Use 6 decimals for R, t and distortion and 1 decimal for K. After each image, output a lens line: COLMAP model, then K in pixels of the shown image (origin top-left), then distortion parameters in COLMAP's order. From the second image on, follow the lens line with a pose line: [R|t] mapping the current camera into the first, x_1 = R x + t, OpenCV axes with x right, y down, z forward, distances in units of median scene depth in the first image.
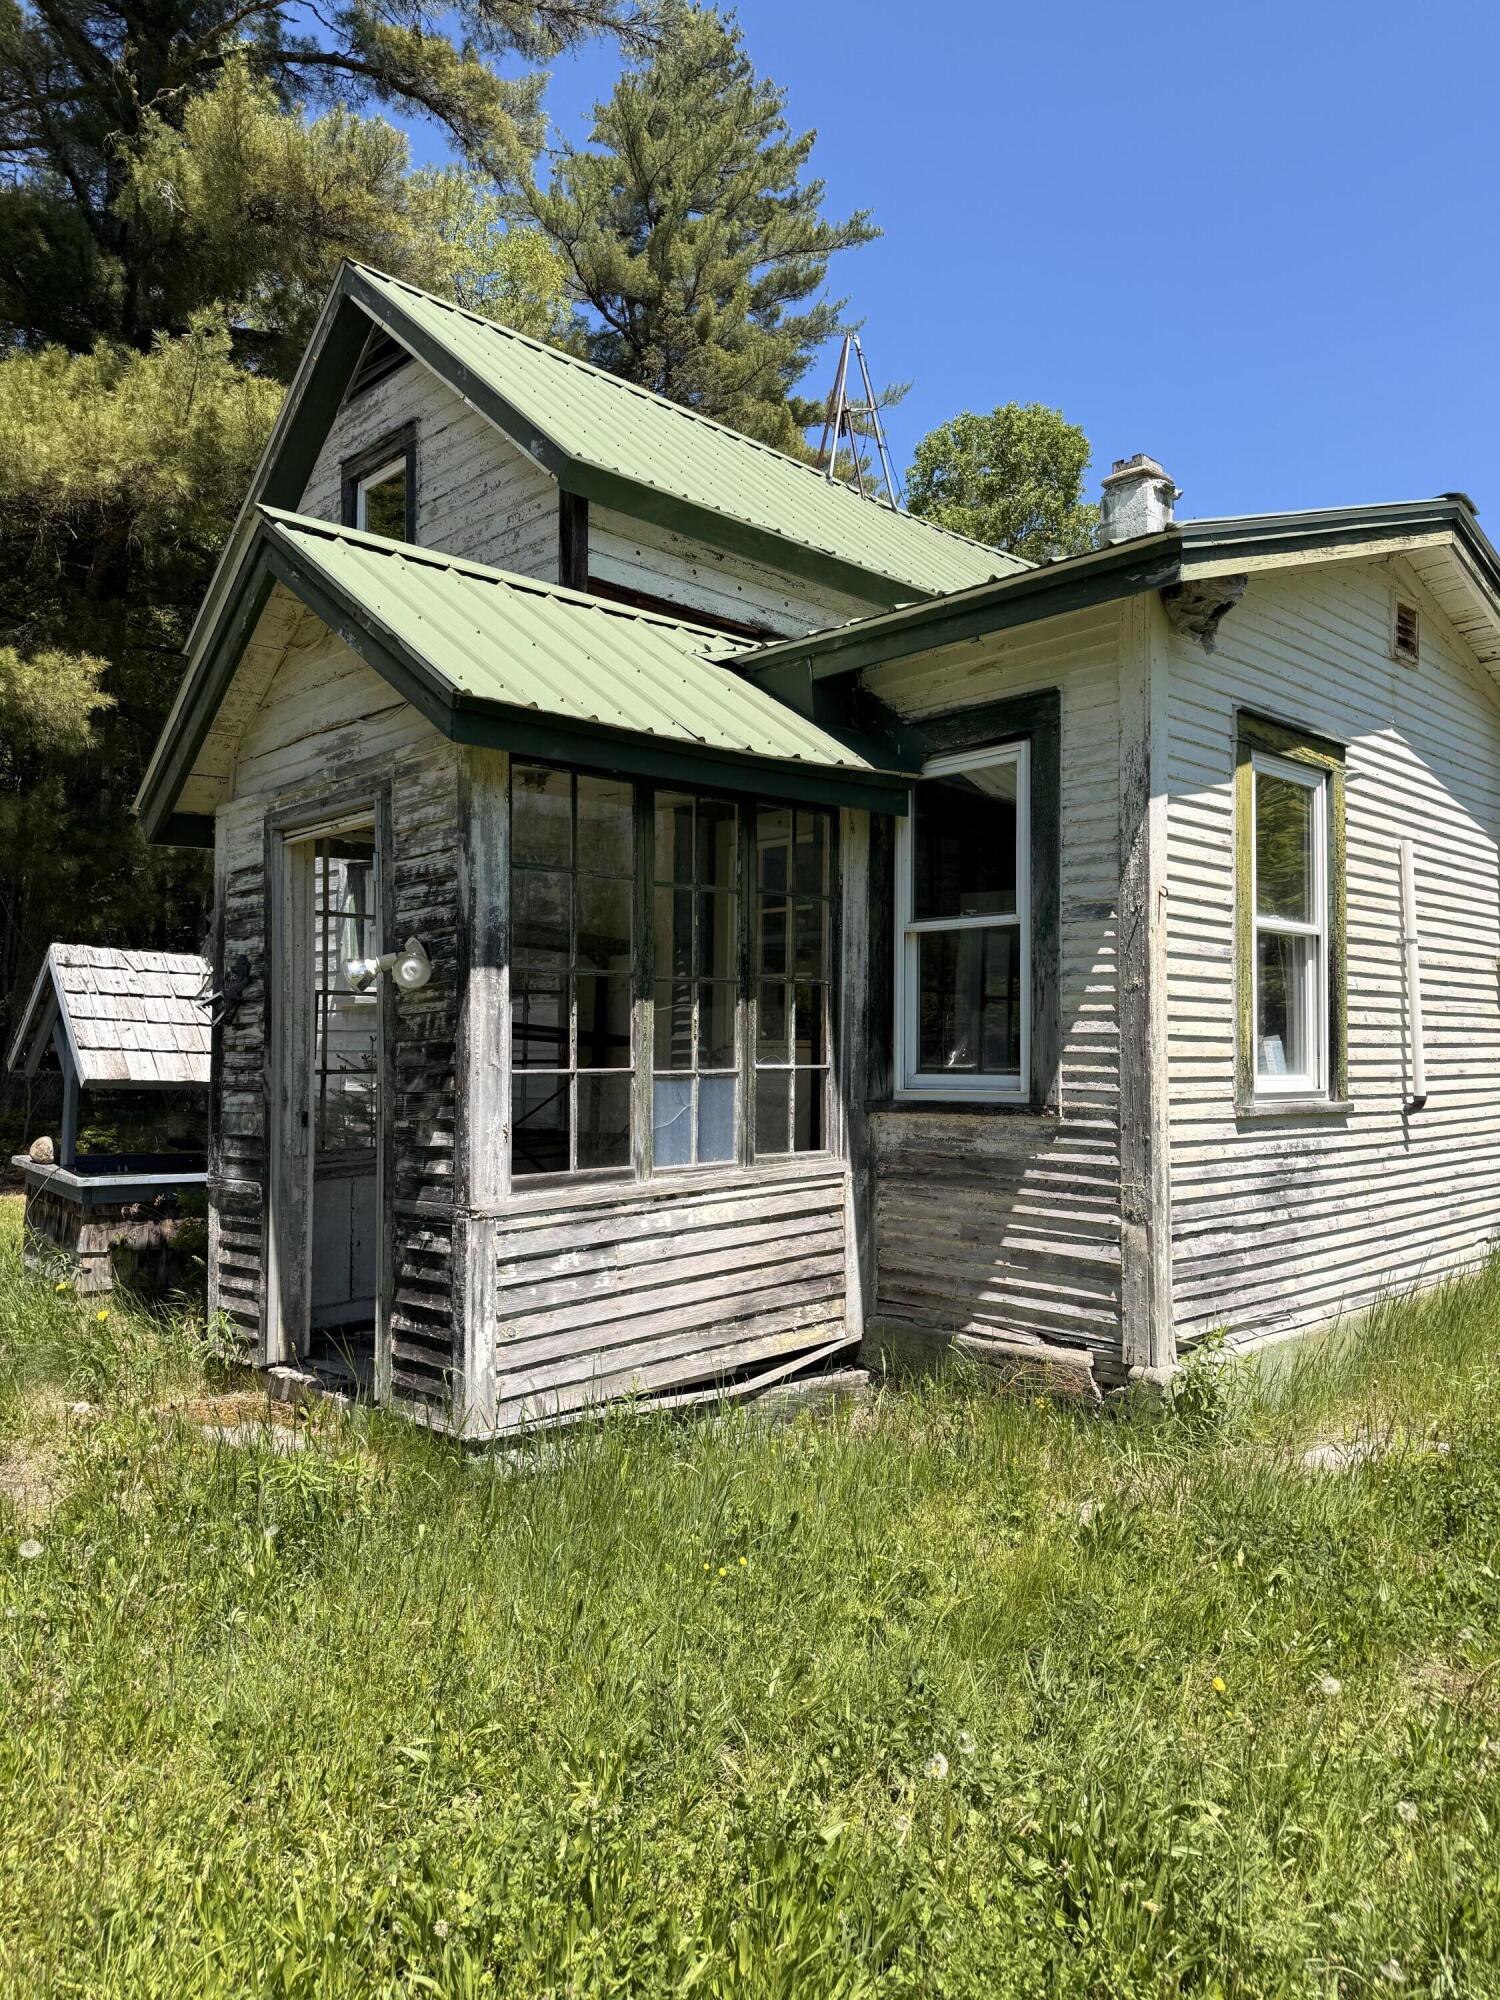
lens RADIAL K [[1409.8, 0, 755.1], [0, 1409.8, 1003.0], [0, 0, 1]] dist [0.058899, -0.058325]
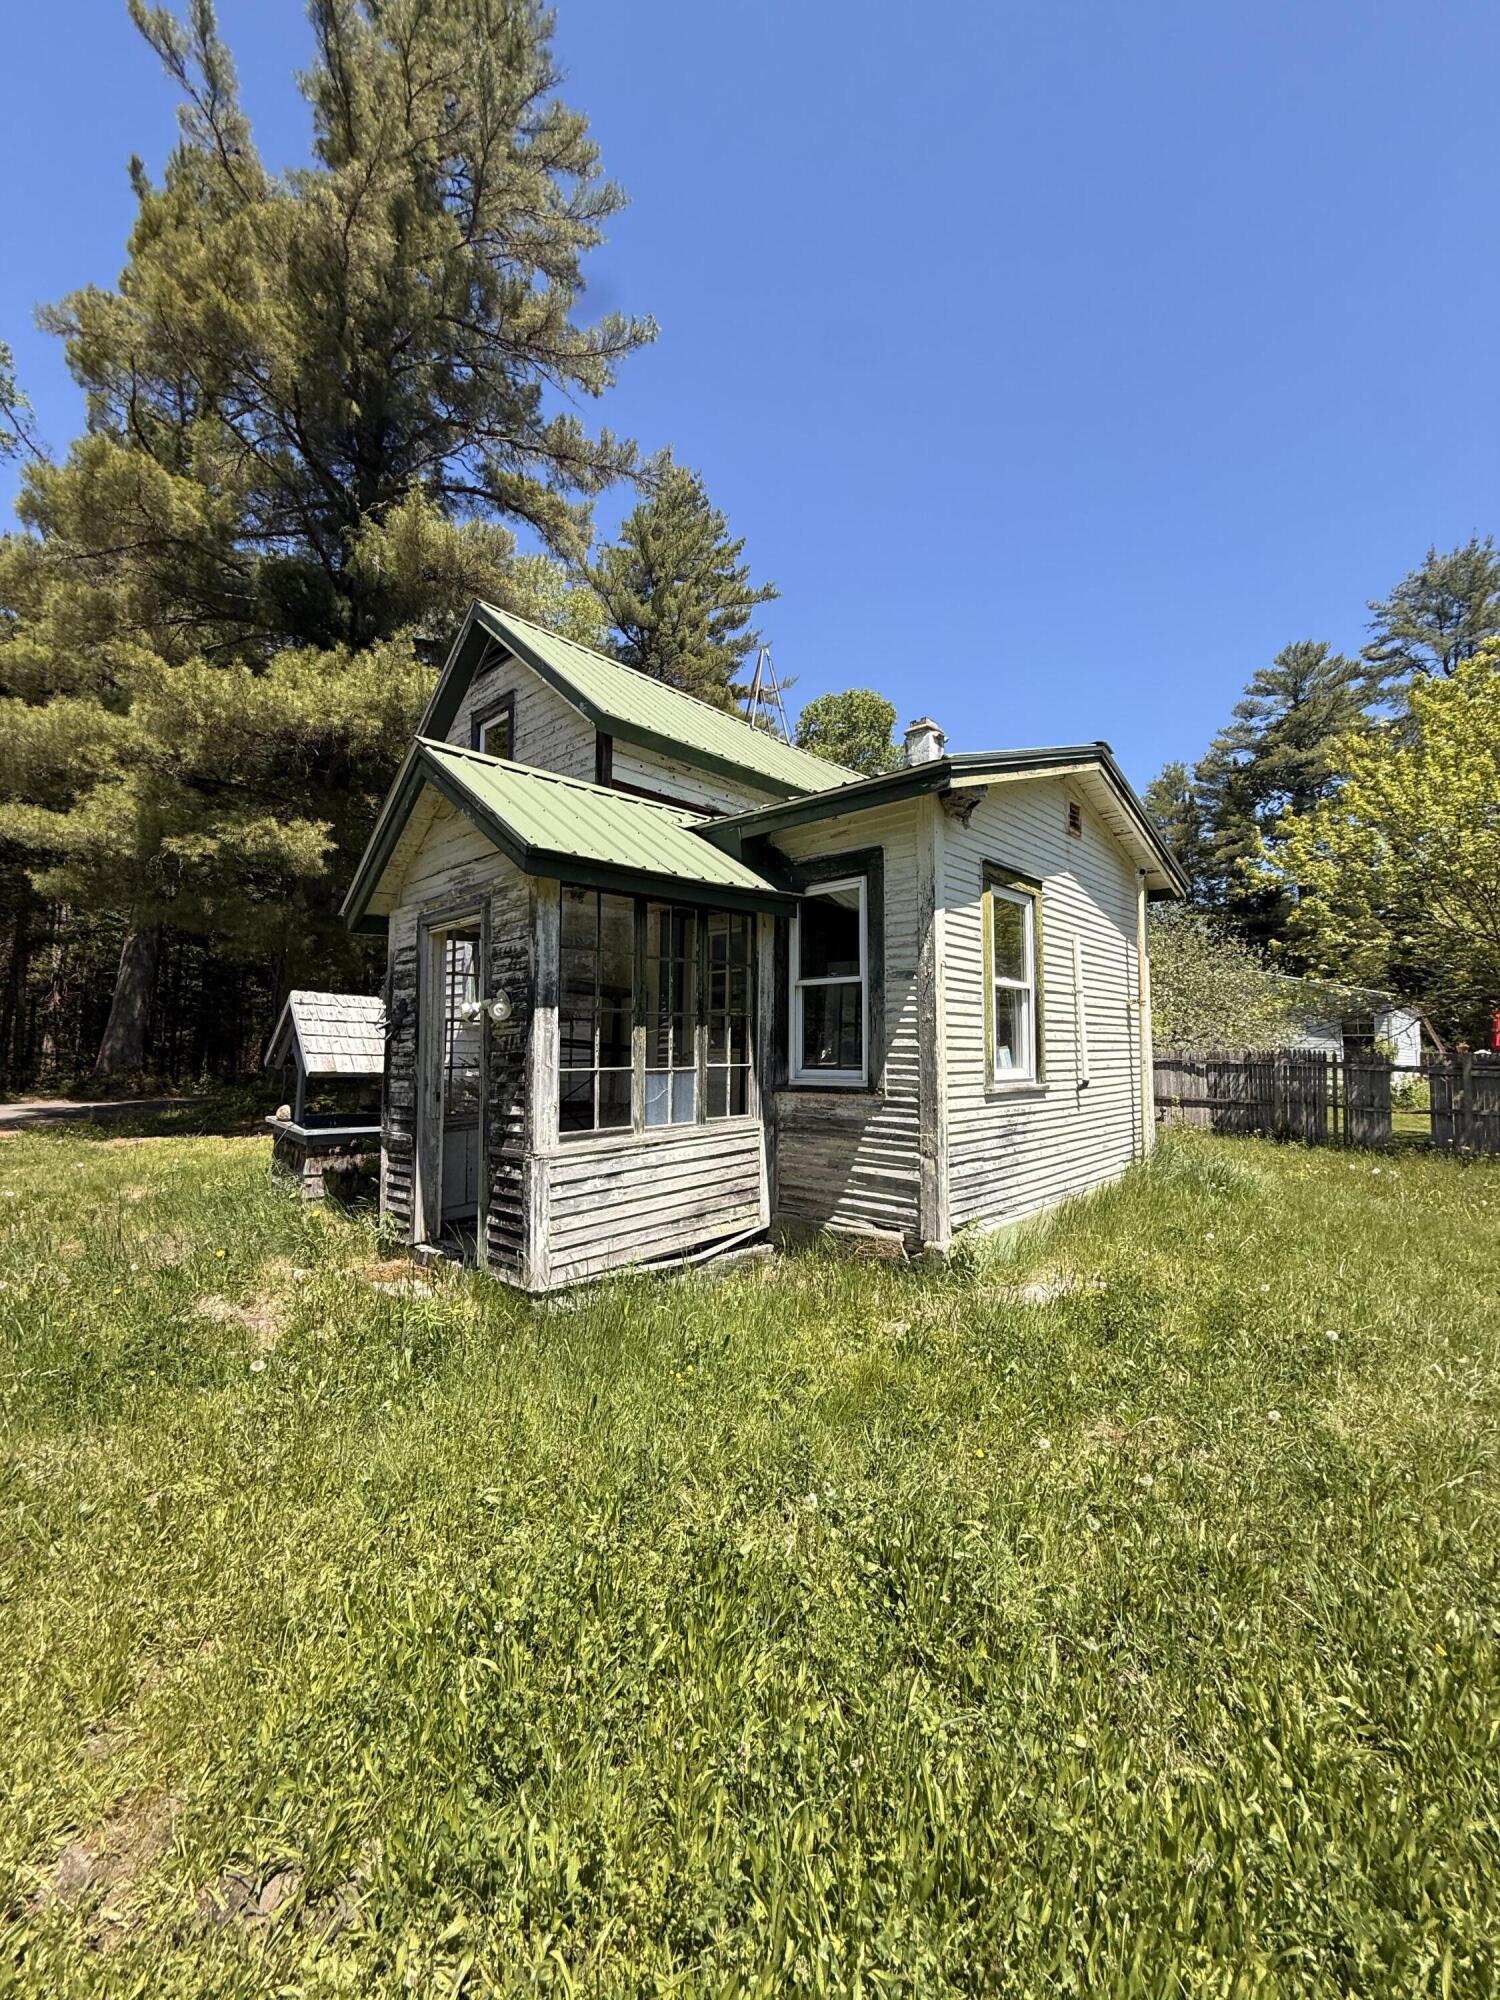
lens RADIAL K [[797.8, 0, 747.1], [0, 797.8, 994.6], [0, 0, 1]] dist [-0.000511, 0.000618]
pose [[0.998997, 0.003009, 0.044684, 0.005876], [-0.001602, 0.999502, -0.031502, -0.010139], [-0.044756, 0.031399, 0.998504, 0.038760]]
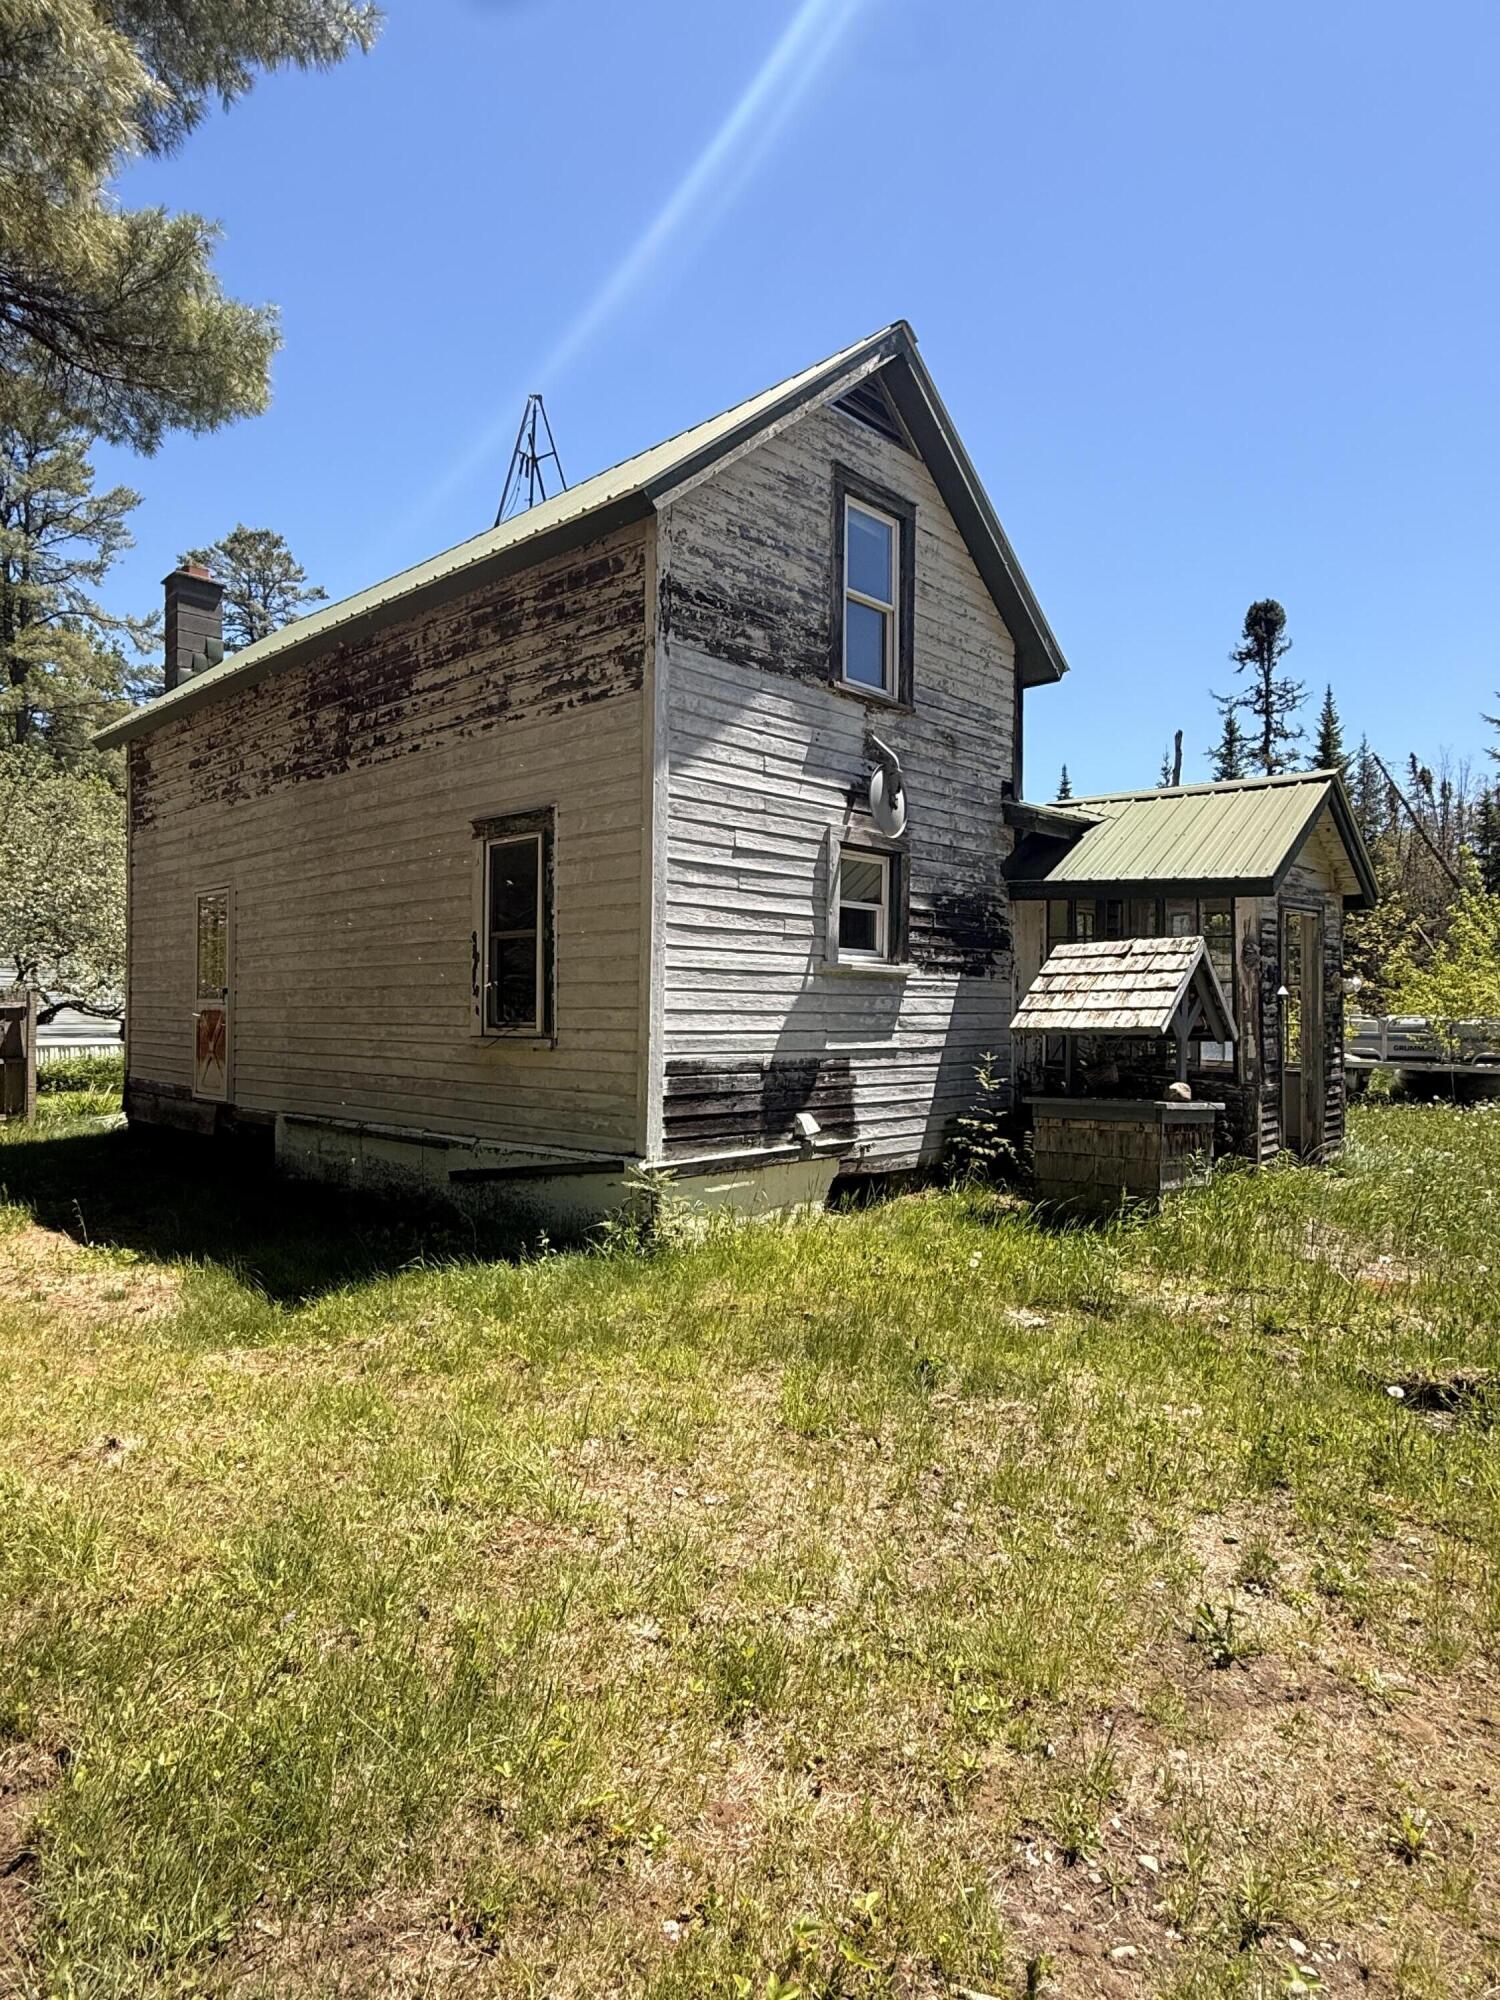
lens RADIAL K [[1175.5, 0, 747.6], [0, 1175.5, 997.9], [0, 0, 1]] dist [-0.003984, -0.000951]
pose [[-0.044387, 0.005627, 0.998999, -2.071857], [-0.044152, 0.998996, -0.007589, 0.057460], [-0.998038, -0.044445, -0.044094, 1.932549]]
